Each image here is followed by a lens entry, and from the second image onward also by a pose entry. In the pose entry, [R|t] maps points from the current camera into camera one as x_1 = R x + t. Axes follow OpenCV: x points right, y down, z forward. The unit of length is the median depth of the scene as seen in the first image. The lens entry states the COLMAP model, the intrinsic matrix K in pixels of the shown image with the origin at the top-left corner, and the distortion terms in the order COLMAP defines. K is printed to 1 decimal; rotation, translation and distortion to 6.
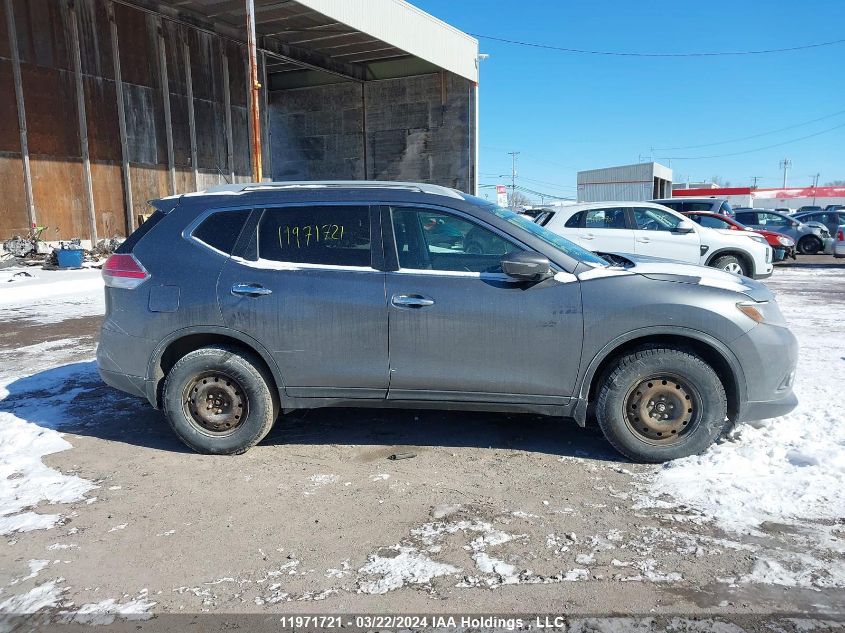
lens RADIAL K [[640.3, 0, 428.1], [0, 640.3, 313.4], [0, 0, 1]] dist [0.033789, -0.043323]
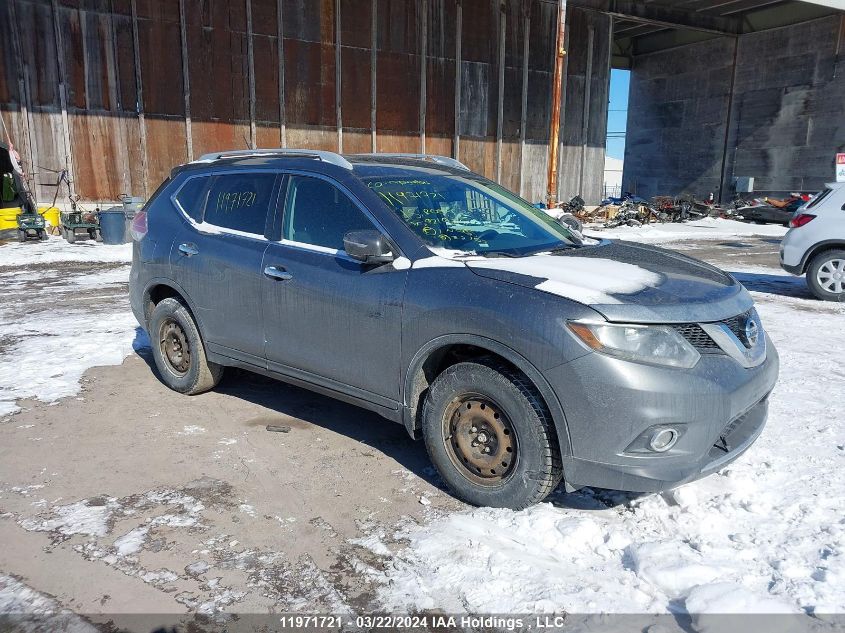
lens RADIAL K [[640.3, 0, 428.1], [0, 640.3, 313.4], [0, 0, 1]] dist [0.033789, -0.043323]
pose [[0.835653, 0.127308, -0.534300, 0.116927], [-0.103920, 0.991844, 0.073796, -0.009045], [0.539337, -0.006143, 0.842068, 0.050724]]
